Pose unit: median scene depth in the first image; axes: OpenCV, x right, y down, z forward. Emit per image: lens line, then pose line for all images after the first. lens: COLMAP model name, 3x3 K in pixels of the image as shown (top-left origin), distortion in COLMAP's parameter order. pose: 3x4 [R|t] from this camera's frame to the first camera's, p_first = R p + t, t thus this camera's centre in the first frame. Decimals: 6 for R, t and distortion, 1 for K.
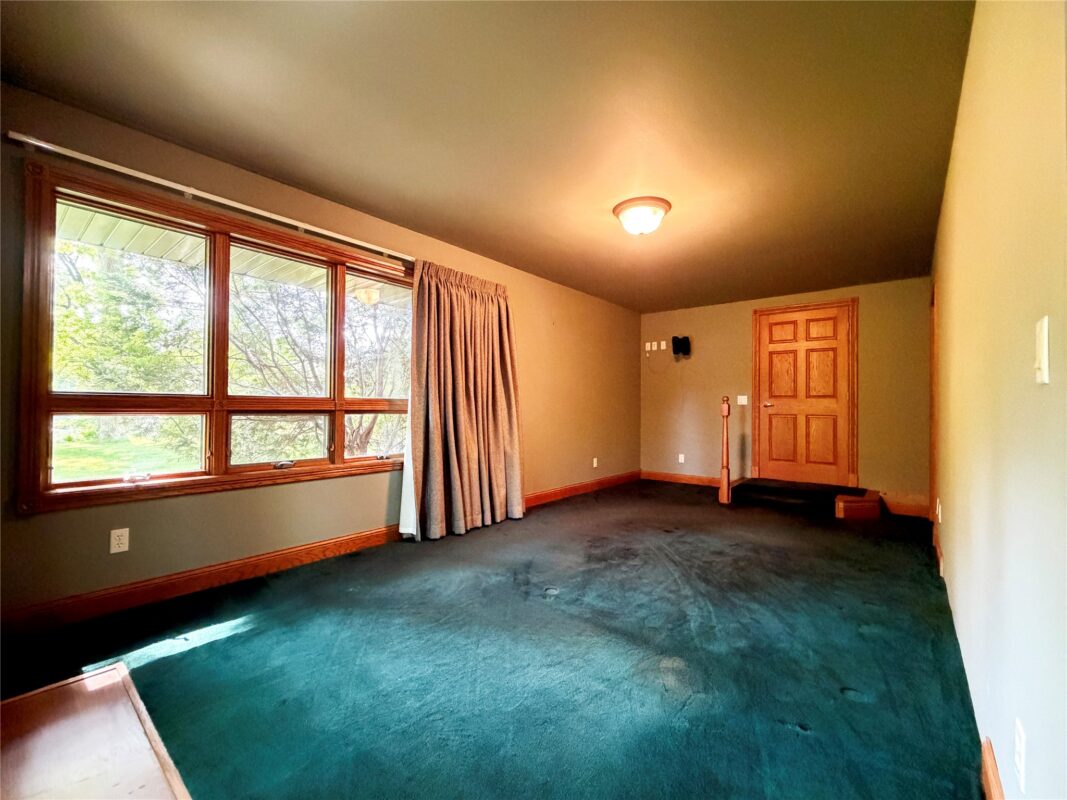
lens RADIAL K [[453.9, 0, 533.5], [0, 453.9, 400.0], [0, 0, 1]] dist [0.001087, 0.000137]
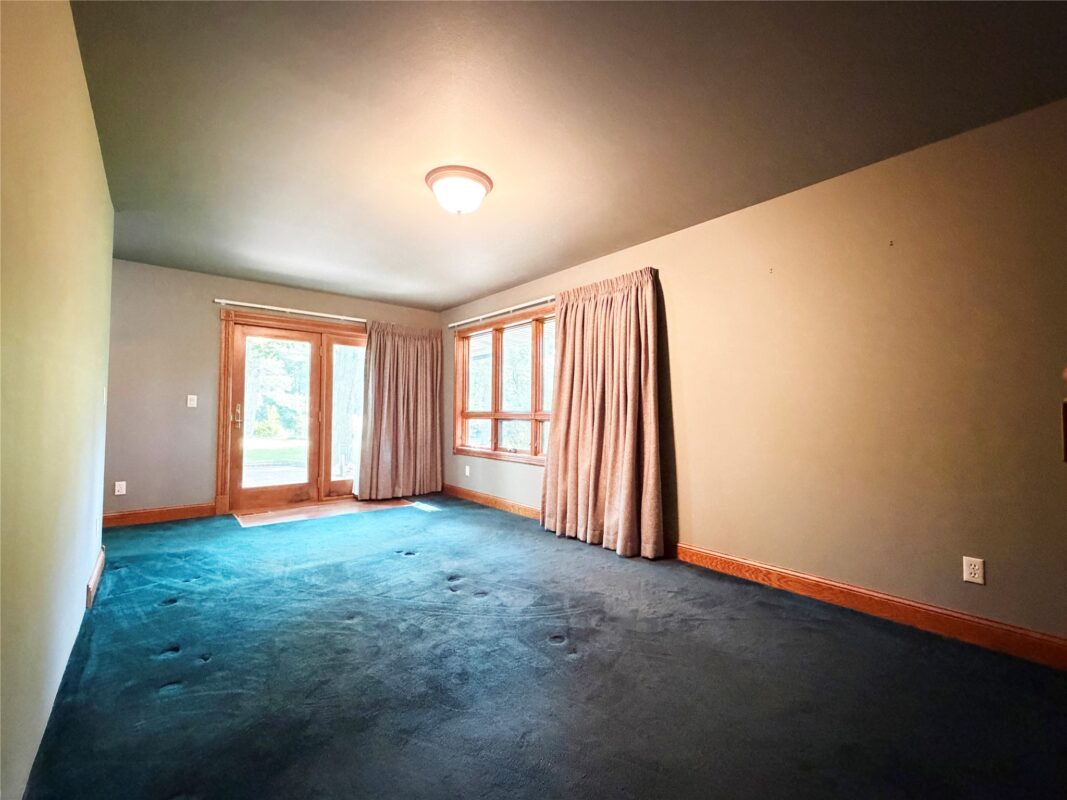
lens RADIAL K [[453.9, 0, 533.5], [0, 453.9, 400.0], [0, 0, 1]] dist [0.001087, 0.000137]
pose [[-0.188069, -0.045750, -0.981090, 1.098922], [0.002852, 0.998885, -0.047126, 0.032481], [0.982152, -0.011662, -0.187729, 1.380181]]
